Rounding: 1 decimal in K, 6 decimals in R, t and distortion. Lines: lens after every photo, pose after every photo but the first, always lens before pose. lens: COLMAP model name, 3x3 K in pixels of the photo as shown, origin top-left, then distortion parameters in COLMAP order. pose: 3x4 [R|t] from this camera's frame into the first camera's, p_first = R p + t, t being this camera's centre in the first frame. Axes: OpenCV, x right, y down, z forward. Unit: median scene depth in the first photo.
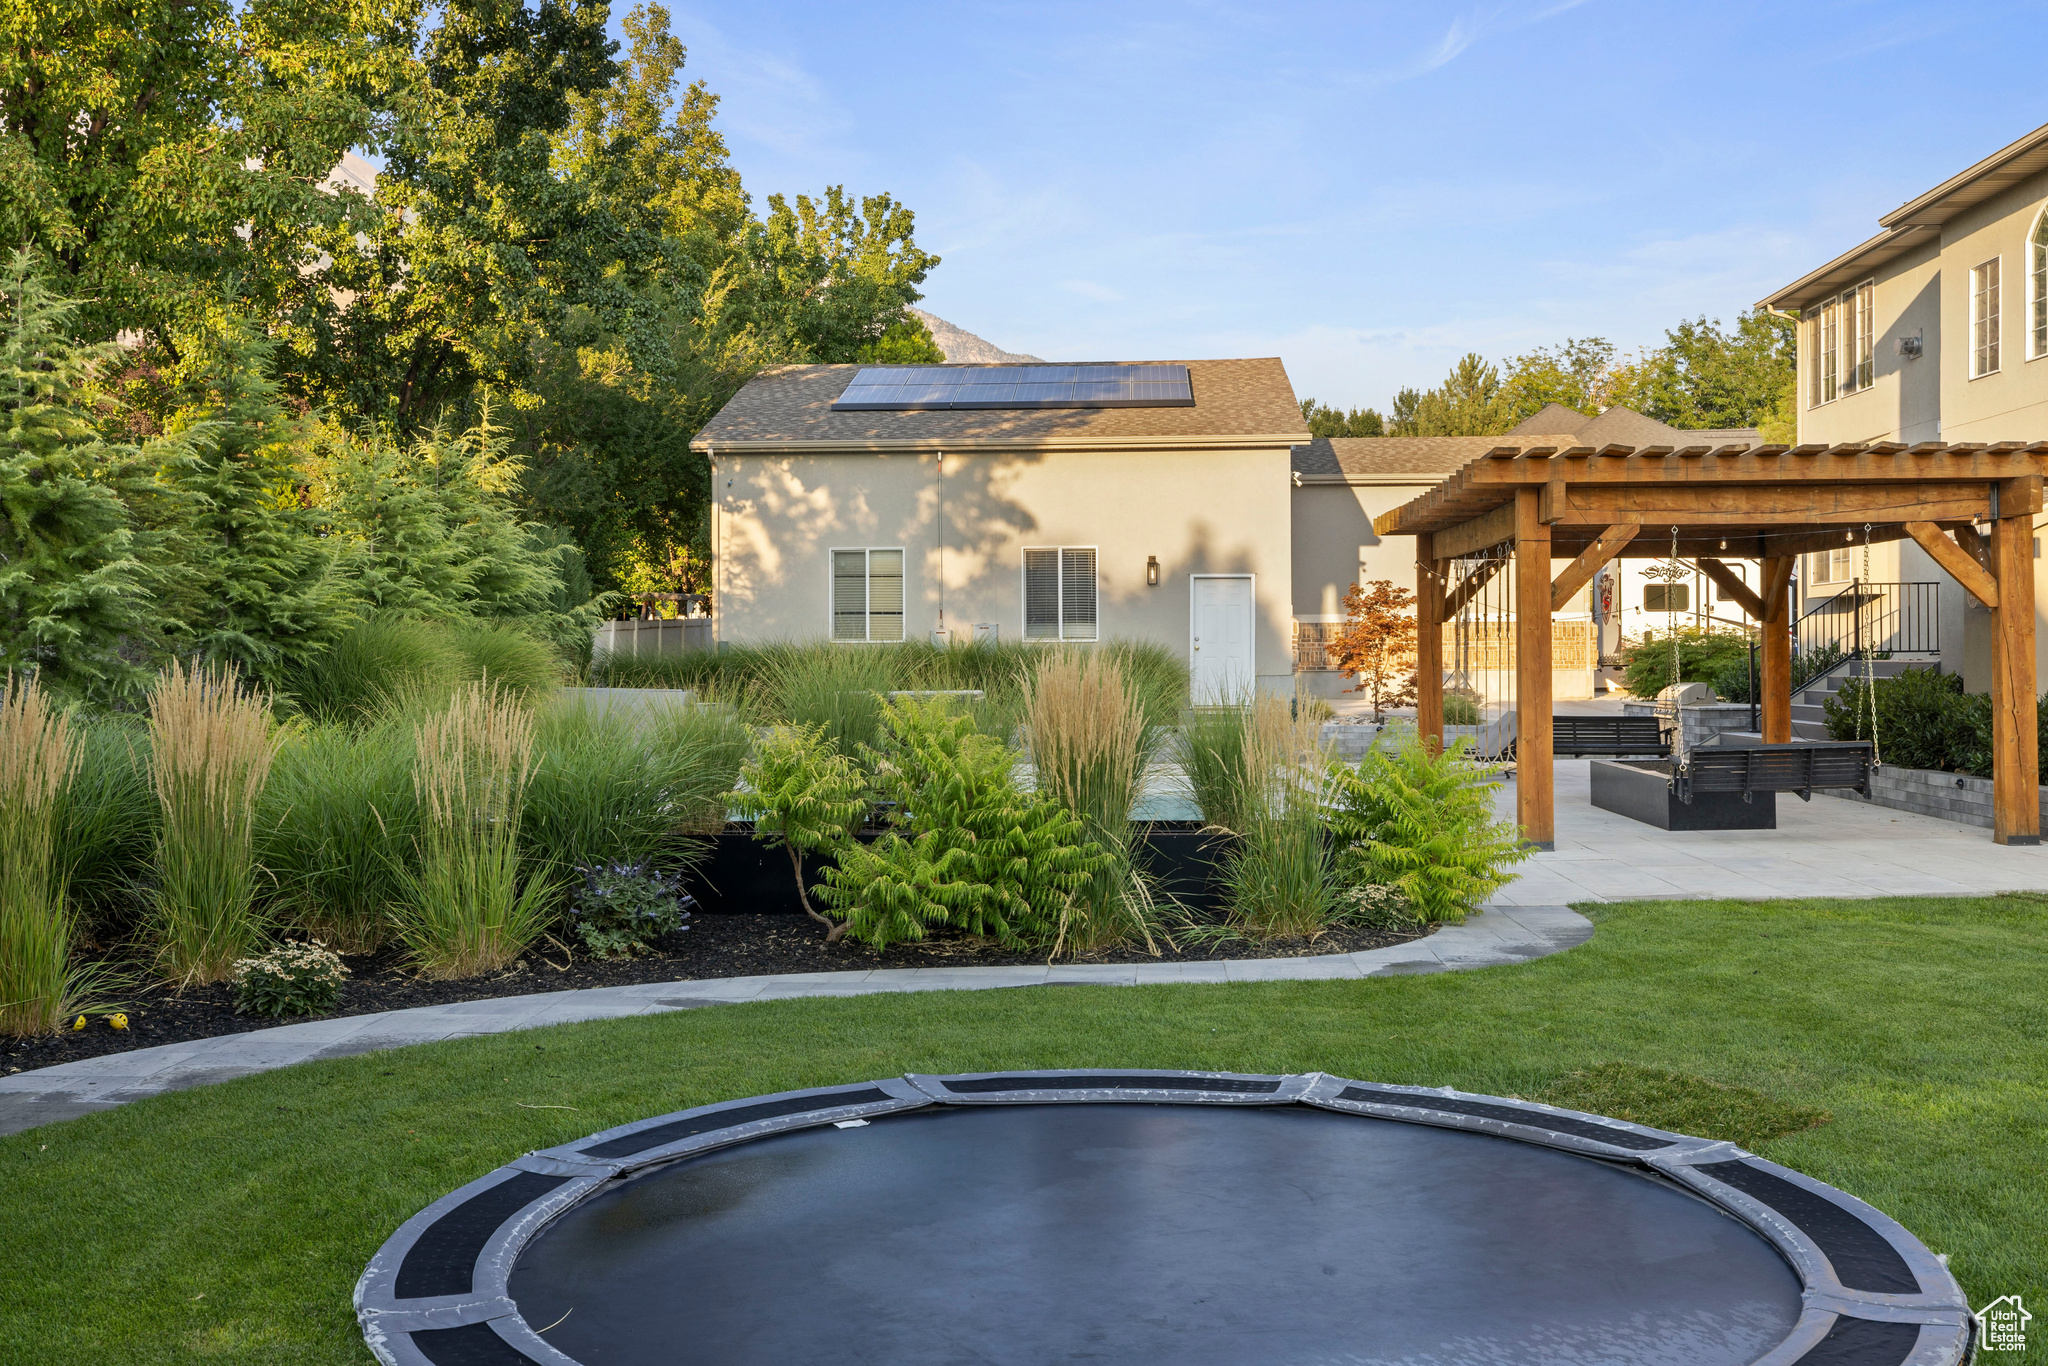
lens RADIAL K [[1951.4, 0, 1024.0], [0, 1951.4, 683.0], [0, 0, 1]] dist [0.001766, 0.006442]
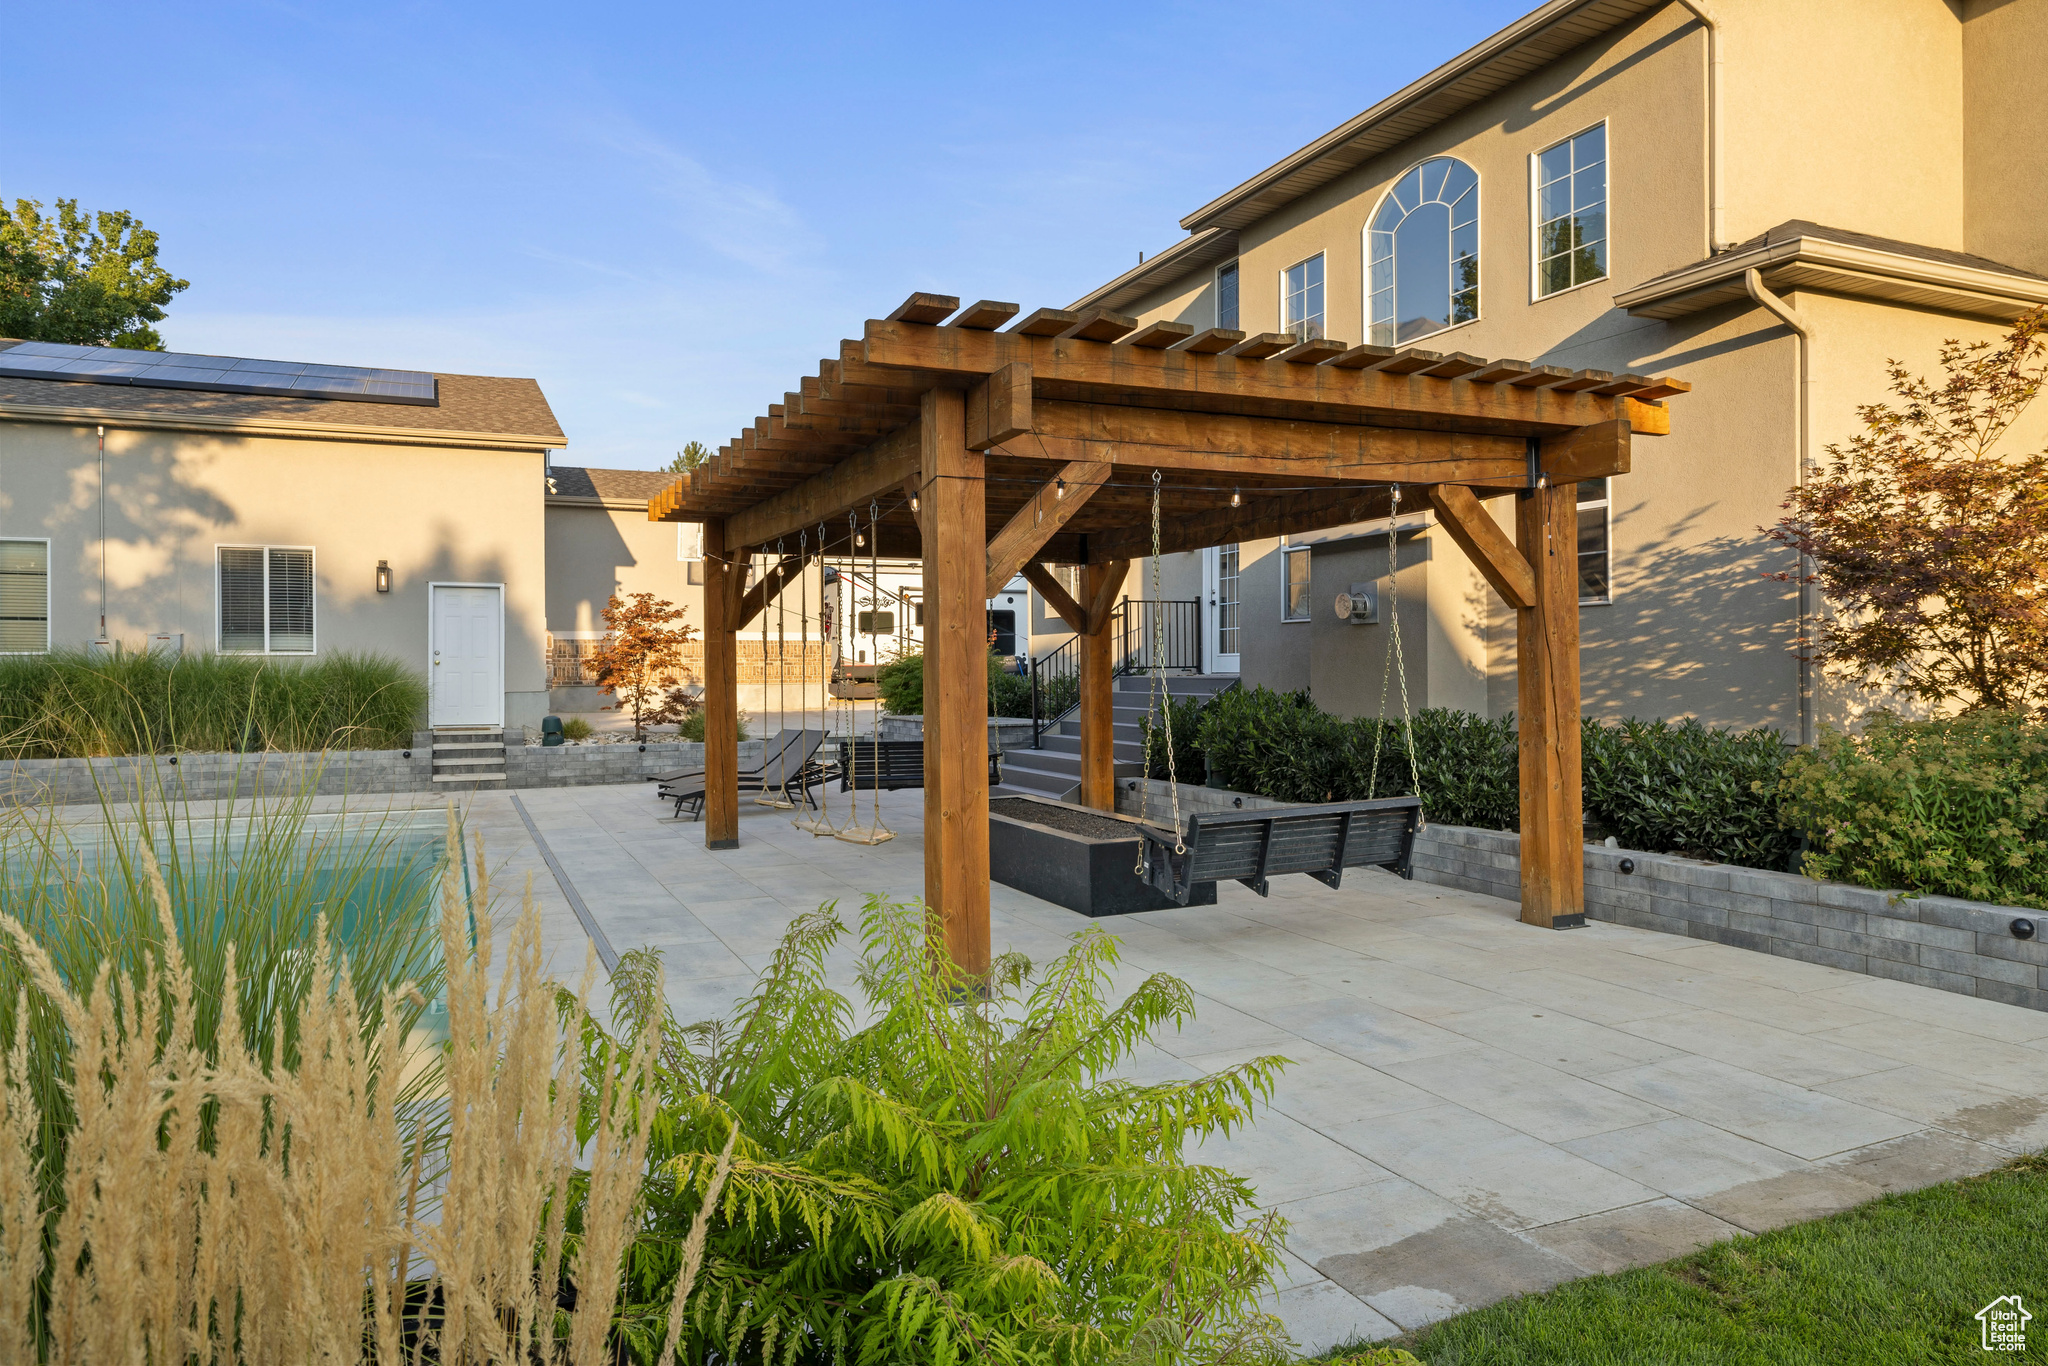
lens RADIAL K [[1332.2, 0, 991.3], [0, 1332.2, 683.7], [0, 0, 1]] dist [0.004887, 0.002659]
pose [[0.897875, -0.001796, 0.440247, 0.047282], [0.003880, 0.999985, -0.003834, -0.004397], [-0.440233, 0.005151, 0.897869, 0.329600]]
